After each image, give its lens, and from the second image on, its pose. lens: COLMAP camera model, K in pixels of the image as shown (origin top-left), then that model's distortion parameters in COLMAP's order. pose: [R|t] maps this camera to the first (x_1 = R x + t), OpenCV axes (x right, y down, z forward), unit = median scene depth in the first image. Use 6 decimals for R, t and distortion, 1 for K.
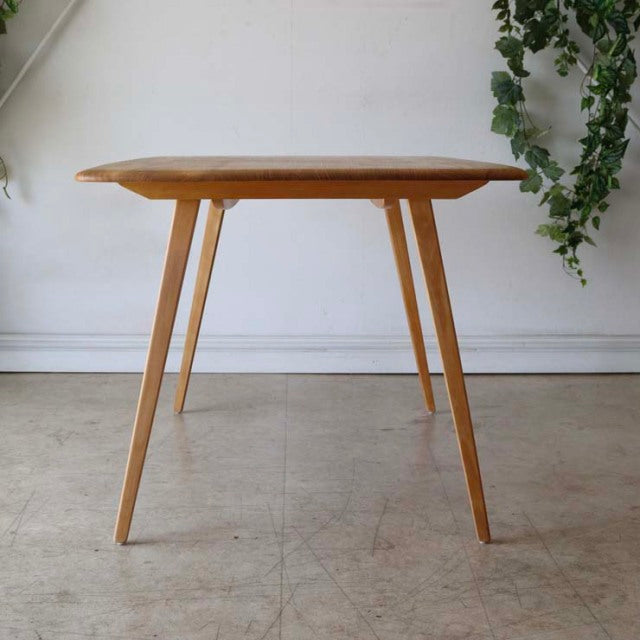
lens RADIAL K [[1192.2, 0, 320.0], [0, 1192.2, 320.0], [0, 0, 1]] dist [-0.016028, 0.214379]
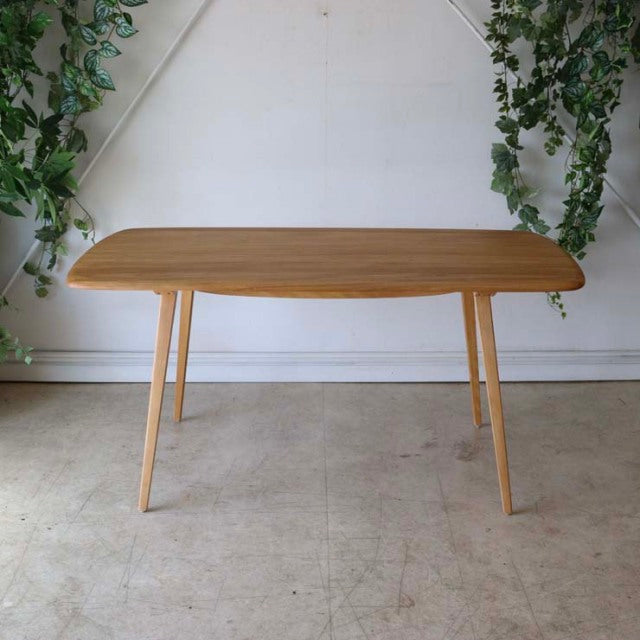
lens RADIAL K [[1023.4, 0, 320.0], [0, 1023.4, 320.0], [0, 0, 1]] dist [-0.062689, 0.065845]
pose [[0.999888, -0.002250, -0.014795, -0.015462], [0.004106, 0.991942, 0.126626, -0.163770], [0.014391, -0.126673, 0.991840, -0.050413]]
